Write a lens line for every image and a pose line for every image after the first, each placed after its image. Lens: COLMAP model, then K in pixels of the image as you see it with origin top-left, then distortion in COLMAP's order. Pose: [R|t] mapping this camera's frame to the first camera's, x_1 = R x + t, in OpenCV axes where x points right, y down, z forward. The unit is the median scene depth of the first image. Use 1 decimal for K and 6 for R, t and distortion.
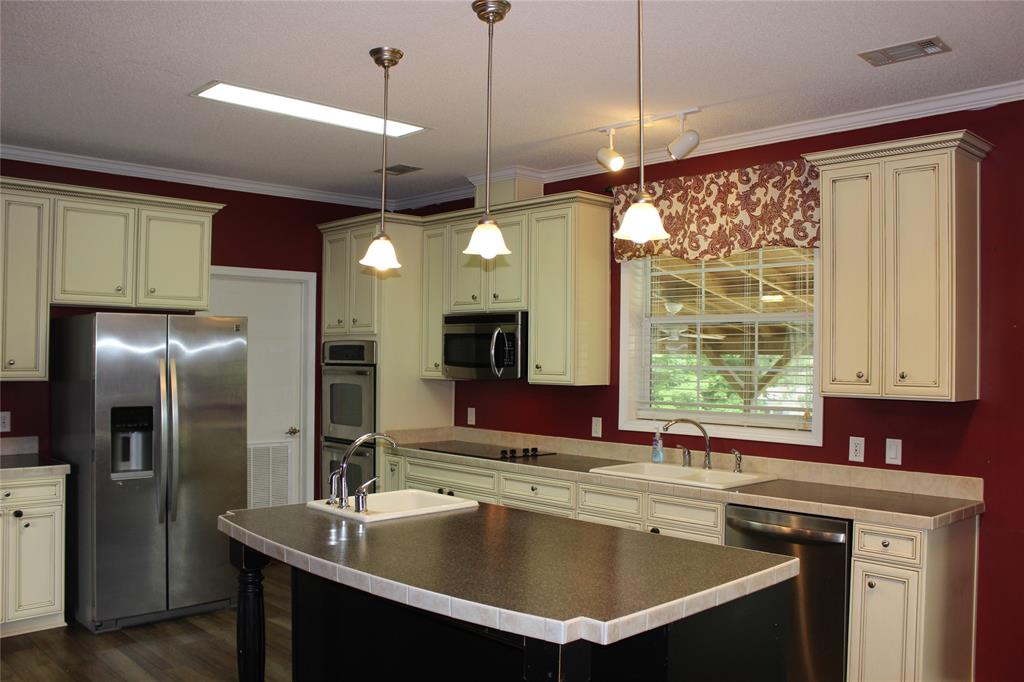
lens RADIAL K [[879.7, 0, 511.6], [0, 879.7, 340.4], [0, 0, 1]] dist [-0.132724, 0.094956]
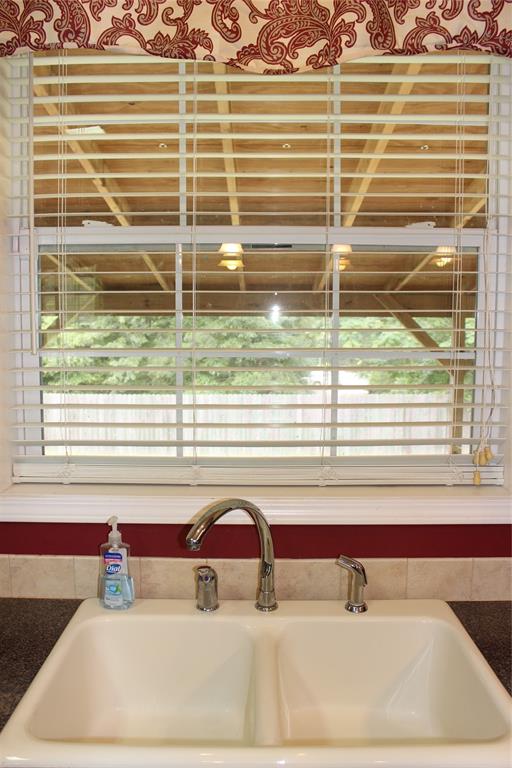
lens RADIAL K [[659.8, 0, 255.4], [0, 659.8, 389.3], [0, 0, 1]] dist [-0.132724, 0.094956]
pose [[0.699725, -0.073084, 0.710664, 0.012923], [-0.011728, 0.993444, 0.113713, 0.014515], [-0.714316, -0.087903, 0.694281, 0.802634]]
